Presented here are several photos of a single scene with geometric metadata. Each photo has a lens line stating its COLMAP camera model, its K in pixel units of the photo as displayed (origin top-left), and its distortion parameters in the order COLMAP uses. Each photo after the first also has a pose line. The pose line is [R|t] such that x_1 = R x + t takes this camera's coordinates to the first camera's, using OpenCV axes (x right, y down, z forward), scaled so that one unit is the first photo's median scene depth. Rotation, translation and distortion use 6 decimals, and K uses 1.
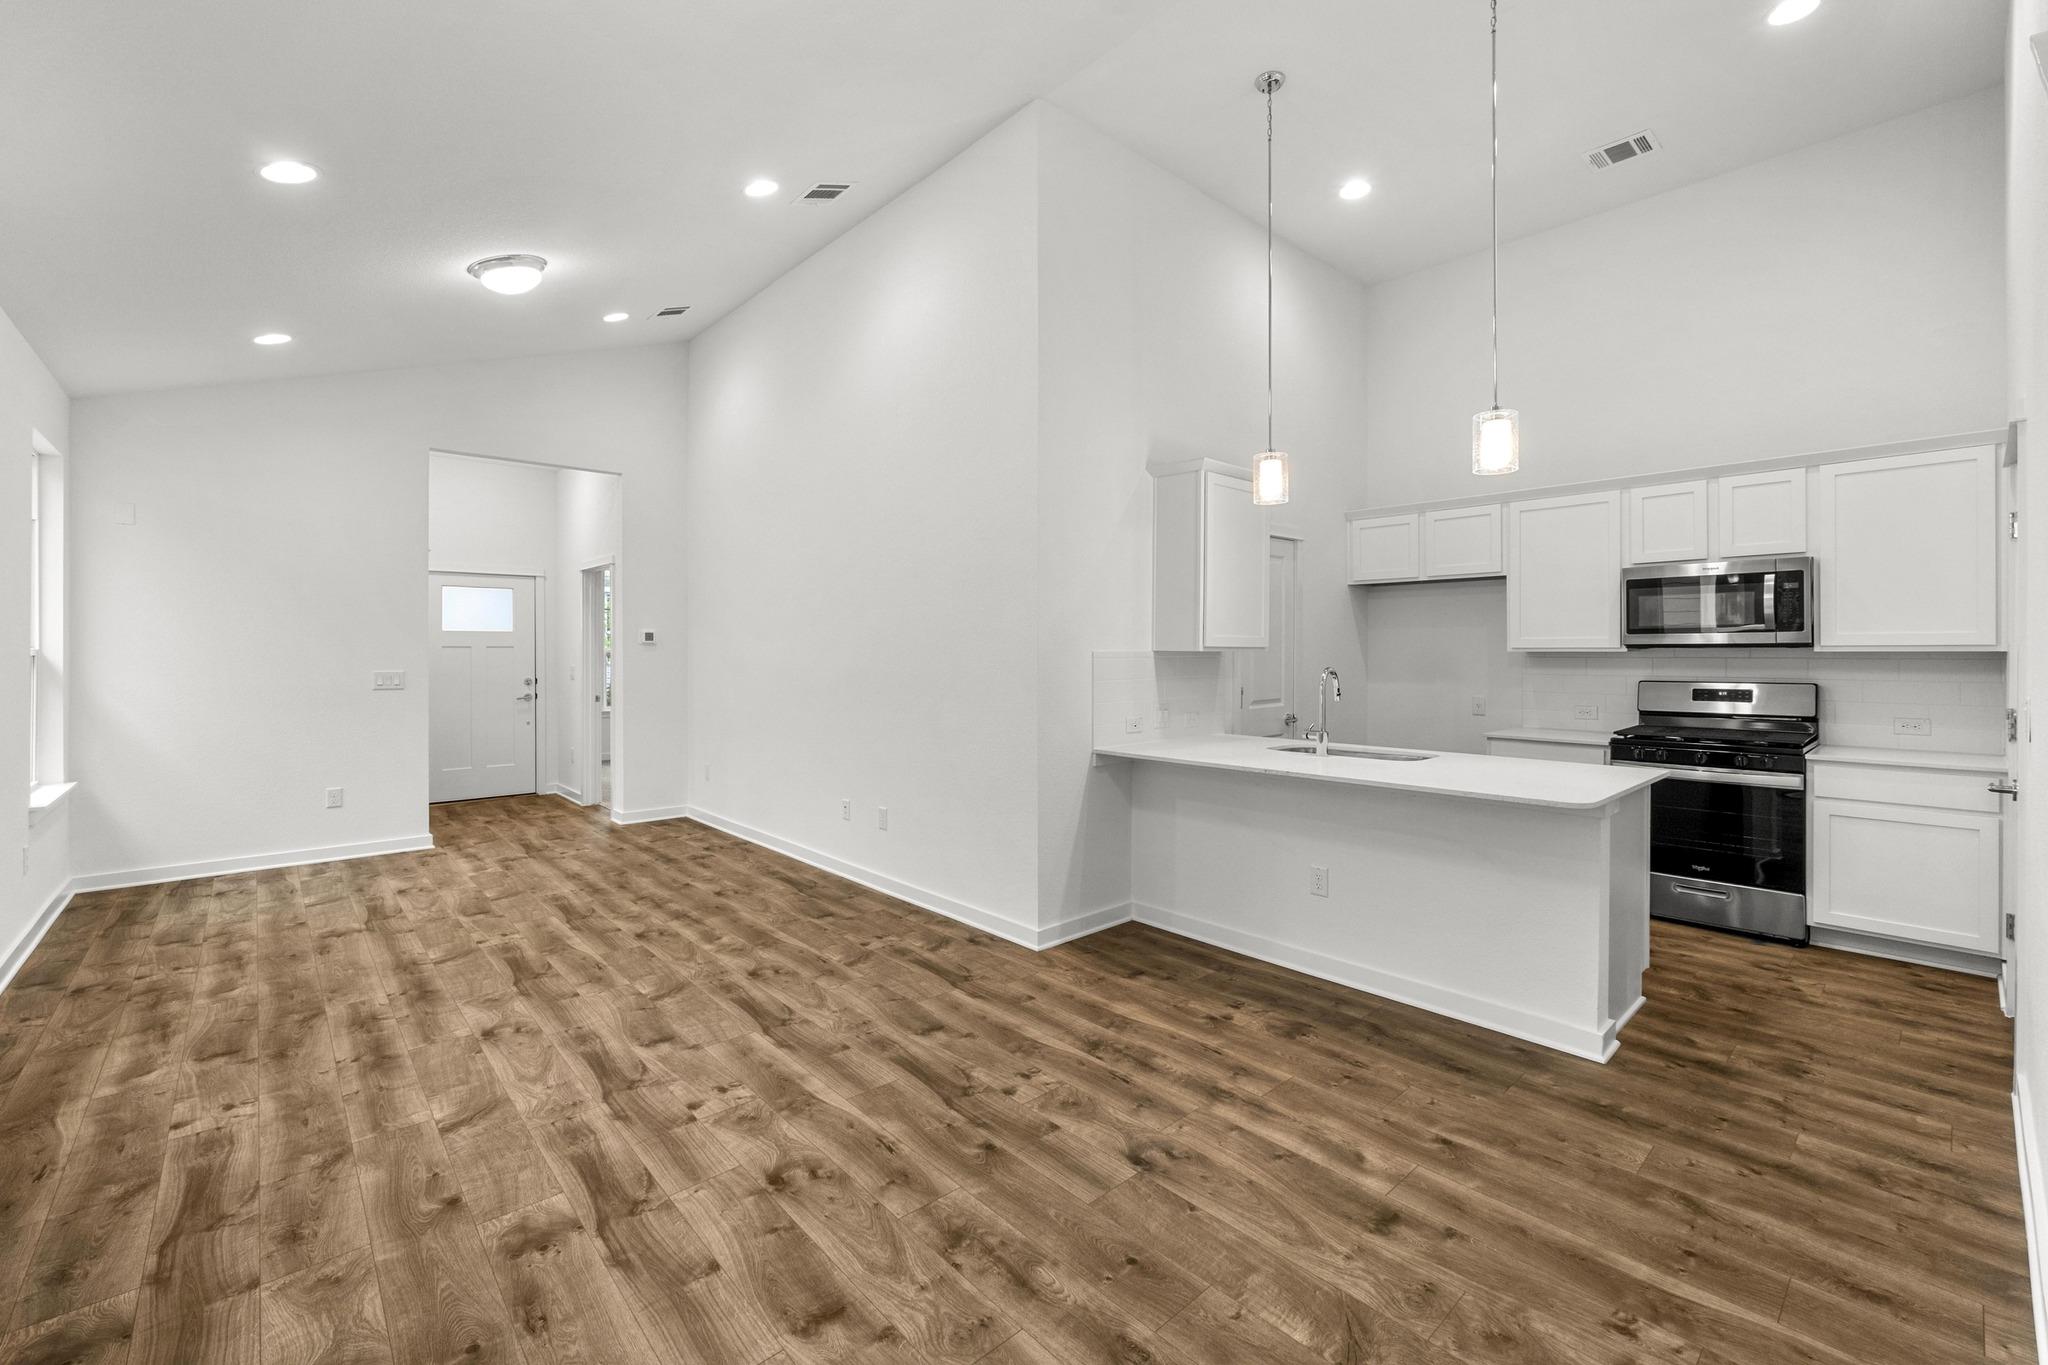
lens RADIAL K [[860.1, 0, 1032.5], [0, 860.1, 659.6], [0, 0, 1]] dist [-0.000608, 0.003498]
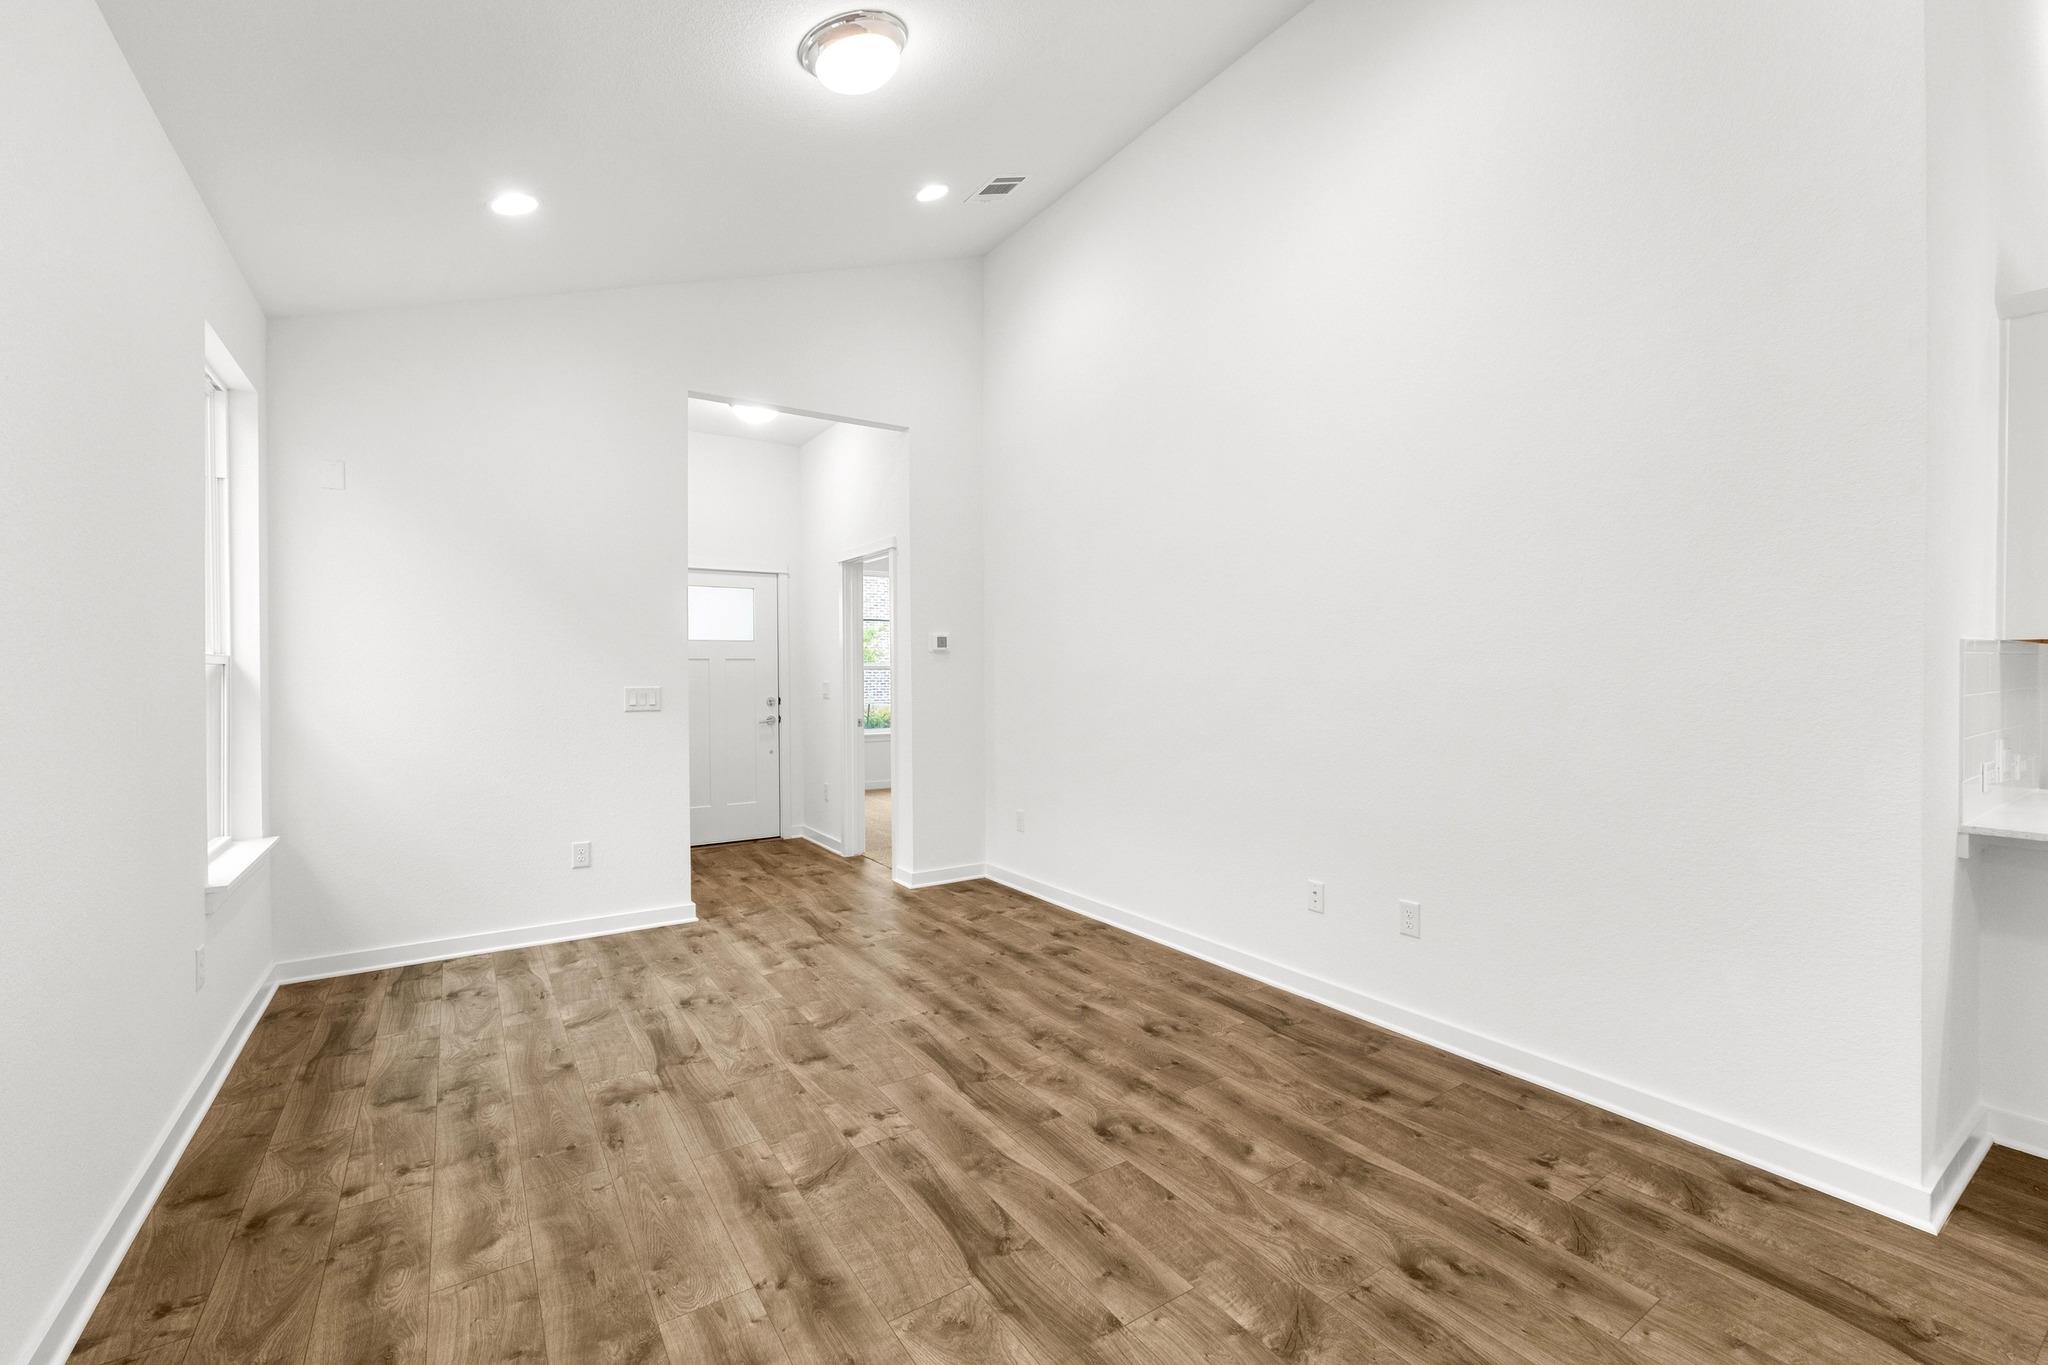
lens RADIAL K [[871.6, 0, 1058.5], [0, 871.6, 686.7], [0, 0, 1]] dist [-0.012994, 0.005263]
pose [[0.991824, -0.002834, -0.127585, -0.438153], [0.003545, 0.999979, 0.005349, 0.015773], [0.127568, -0.005758, 0.991813, 0.439977]]
